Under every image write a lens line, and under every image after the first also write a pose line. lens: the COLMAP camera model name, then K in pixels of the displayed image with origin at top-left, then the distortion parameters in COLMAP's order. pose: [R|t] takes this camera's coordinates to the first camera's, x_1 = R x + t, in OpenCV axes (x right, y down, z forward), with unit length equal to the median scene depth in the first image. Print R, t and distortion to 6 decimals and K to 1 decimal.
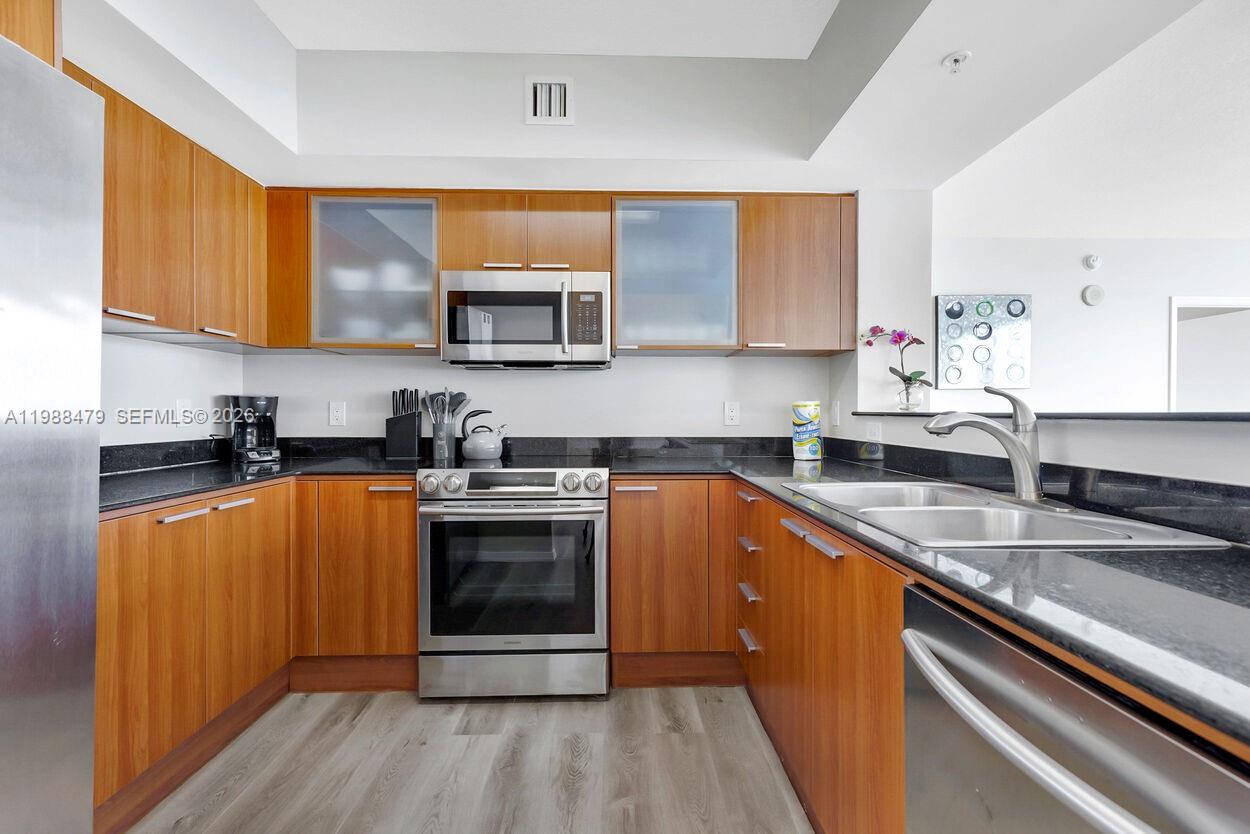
lens RADIAL K [[560.6, 0, 627.4], [0, 560.6, 410.9], [0, 0, 1]] dist [0.005915, 0.000349]
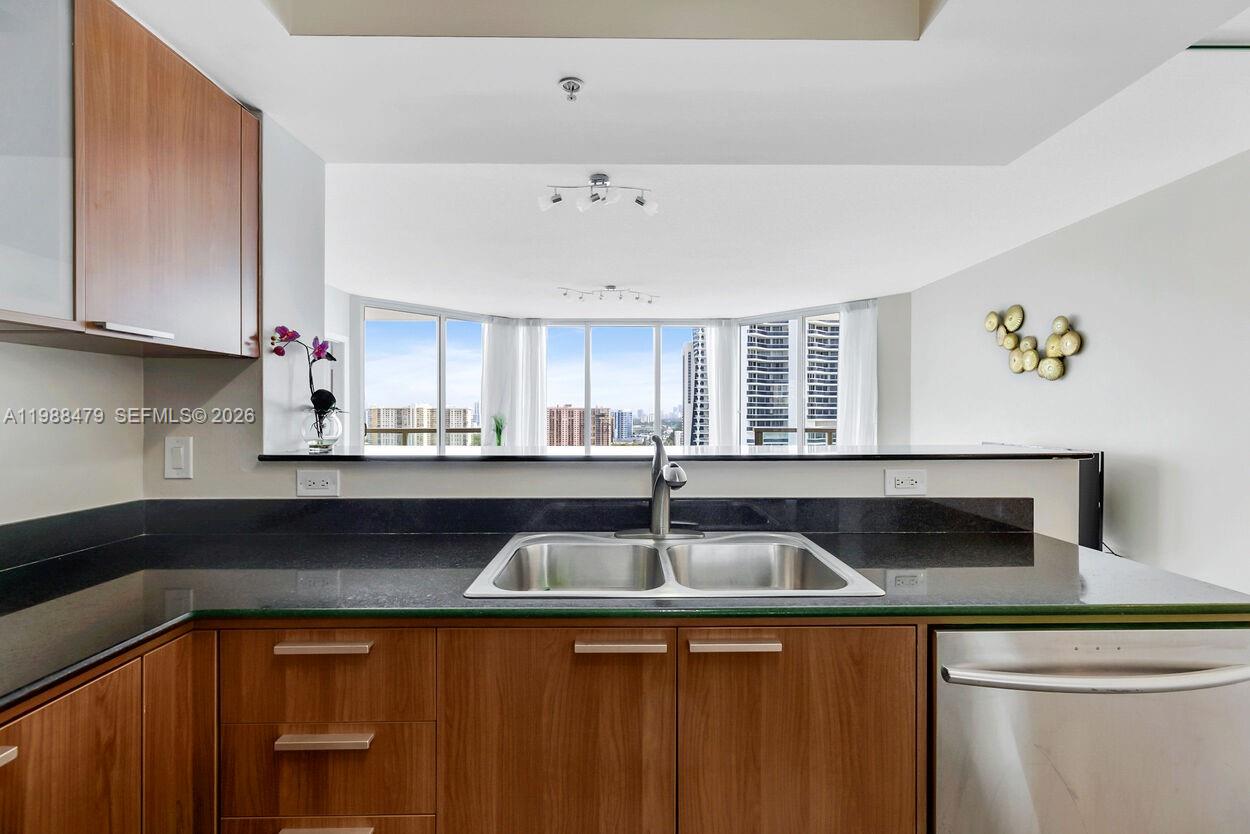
lens RADIAL K [[560.6, 0, 634.2], [0, 560.6, 409.3], [0, 0, 1]] dist [0.005915, 0.000349]
pose [[0.012200, 0.005150, 0.999912, -0.248507], [-0.002778, 0.999983, -0.005116, -0.052079], [-0.999922, -0.002715, 0.012214, 0.603224]]
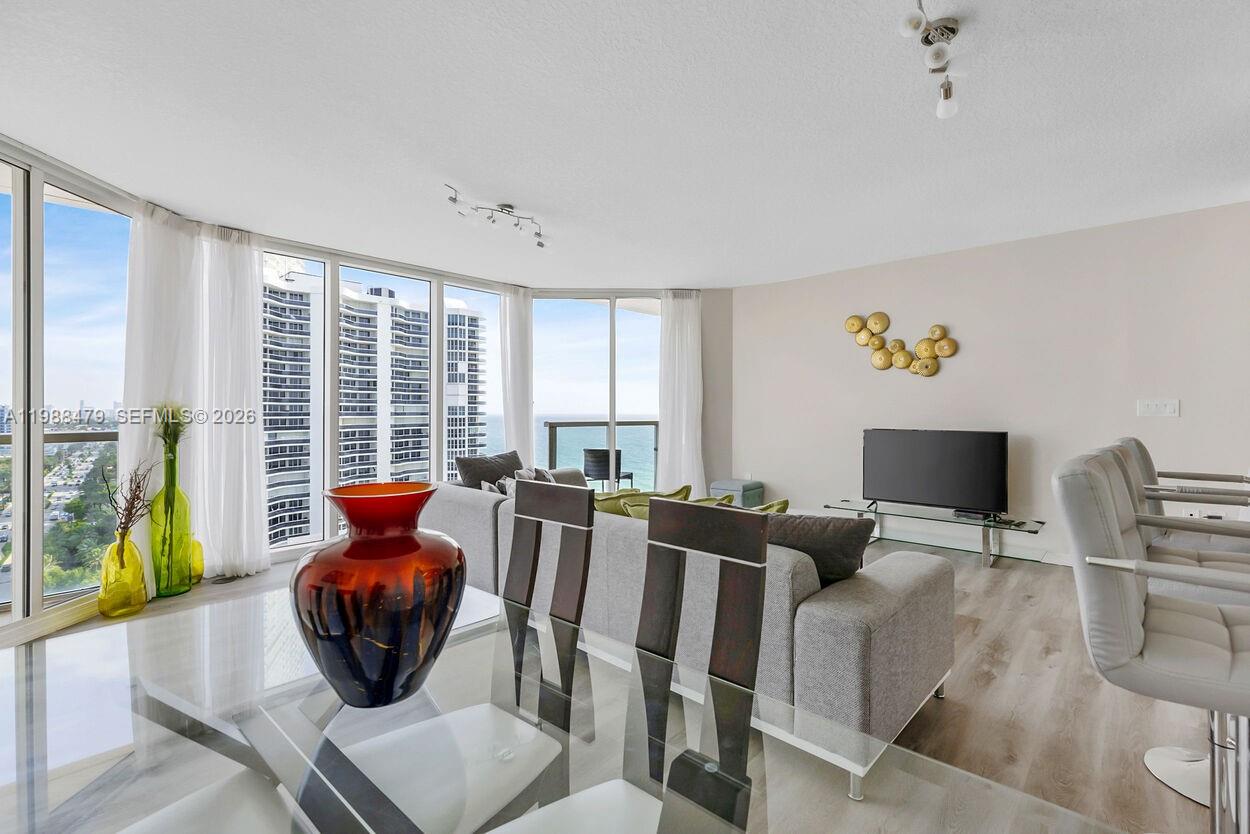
lens RADIAL K [[560.6, 0, 638.7], [0, 560.6, 409.6], [0, 0, 1]] dist [0.005915, 0.000349]
pose [[-0.725406, -0.001259, 0.688320, 0.789407], [-0.003555, 0.999992, -0.001918, -0.020528], [-0.688312, -0.003839, -0.725405, 1.614232]]
